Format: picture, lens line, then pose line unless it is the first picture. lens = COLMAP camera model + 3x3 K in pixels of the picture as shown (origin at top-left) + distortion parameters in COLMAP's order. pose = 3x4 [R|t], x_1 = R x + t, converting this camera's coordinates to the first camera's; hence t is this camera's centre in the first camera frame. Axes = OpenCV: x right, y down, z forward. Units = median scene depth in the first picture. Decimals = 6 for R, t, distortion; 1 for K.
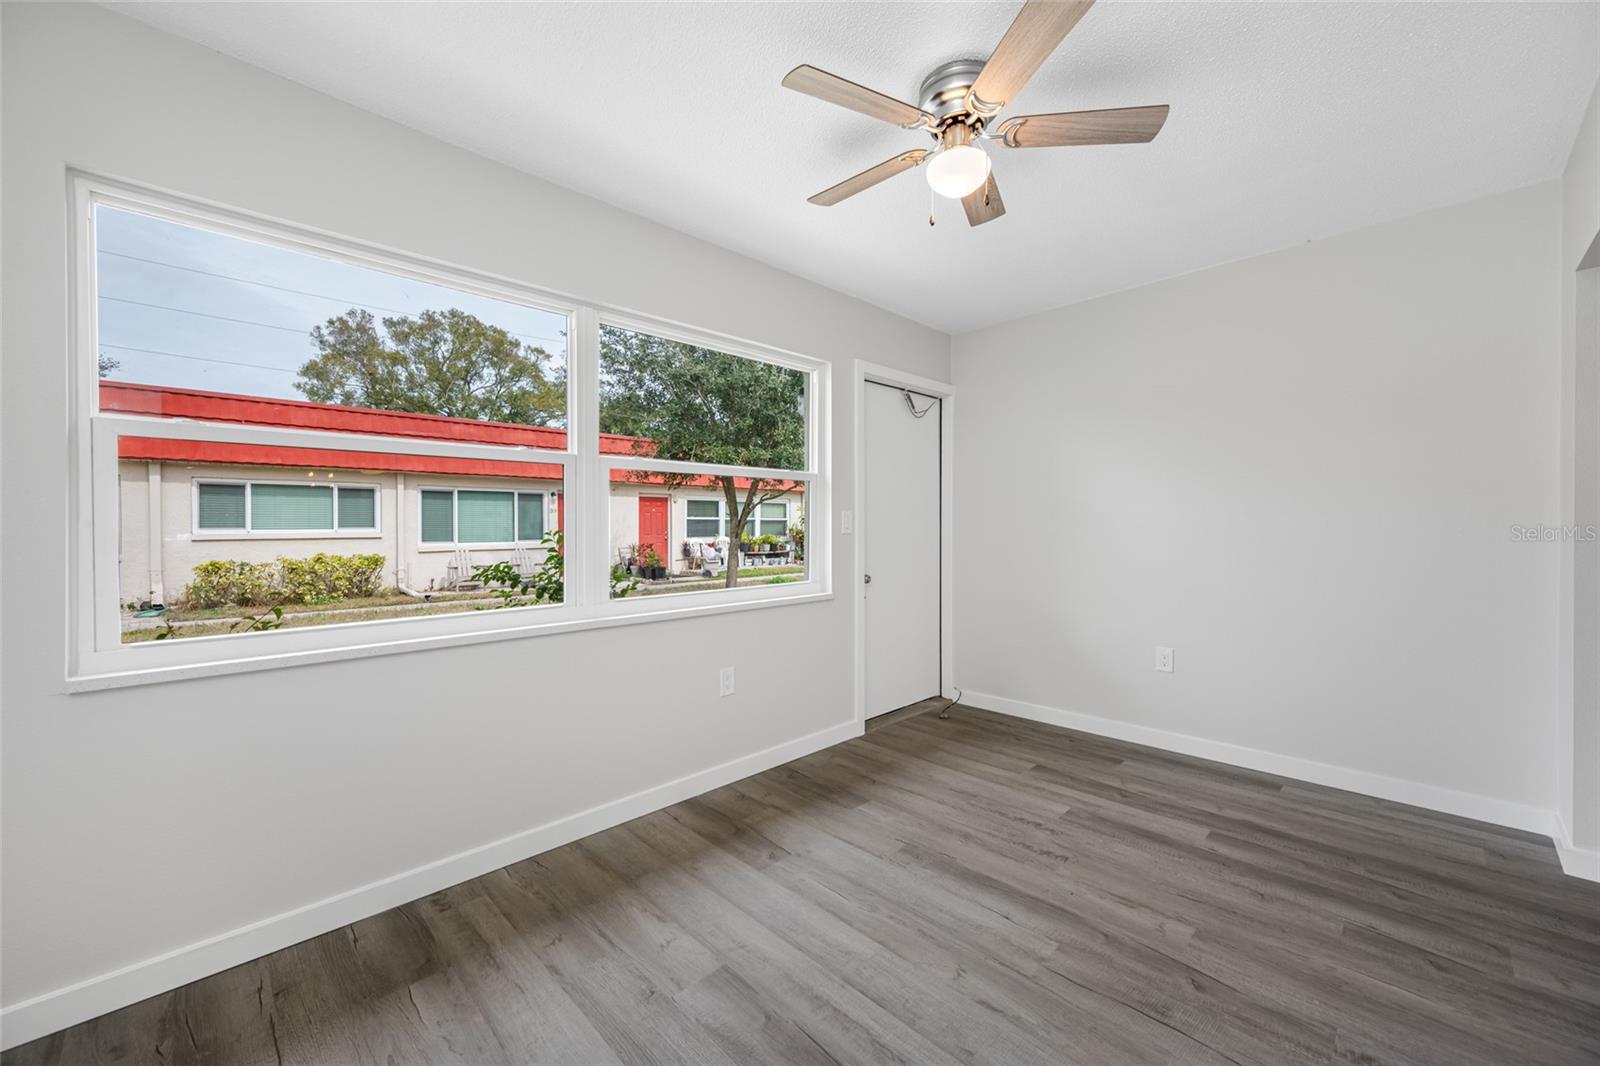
lens RADIAL K [[632.7, 0, 803.0], [0, 632.7, 528.4], [0, 0, 1]] dist [-0.000270, 0.000158]
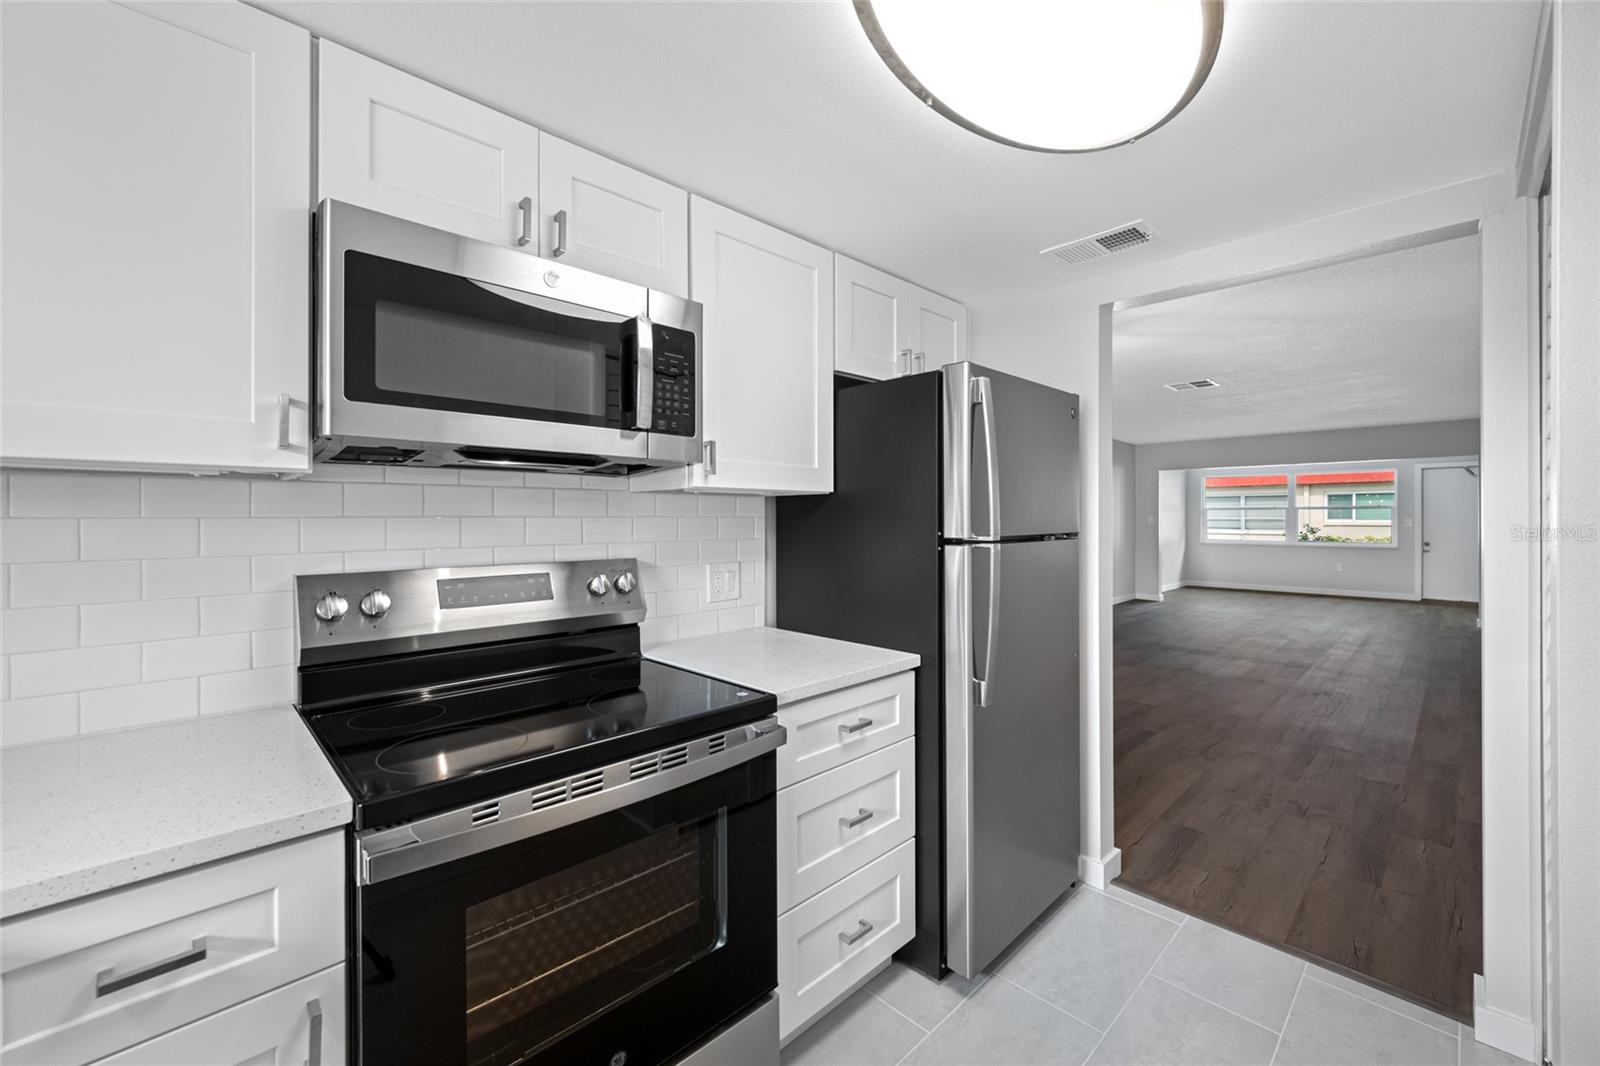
lens RADIAL K [[632.7, 0, 799.7], [0, 632.7, 520.8], [0, 0, 1]] dist [-0.000270, 0.000158]
pose [[-0.013619, 0.011720, -0.999839, 0.906498], [-0.001574, 0.999930, 0.011743, -0.014549], [0.999906, 0.001733, -0.013600, -0.518280]]
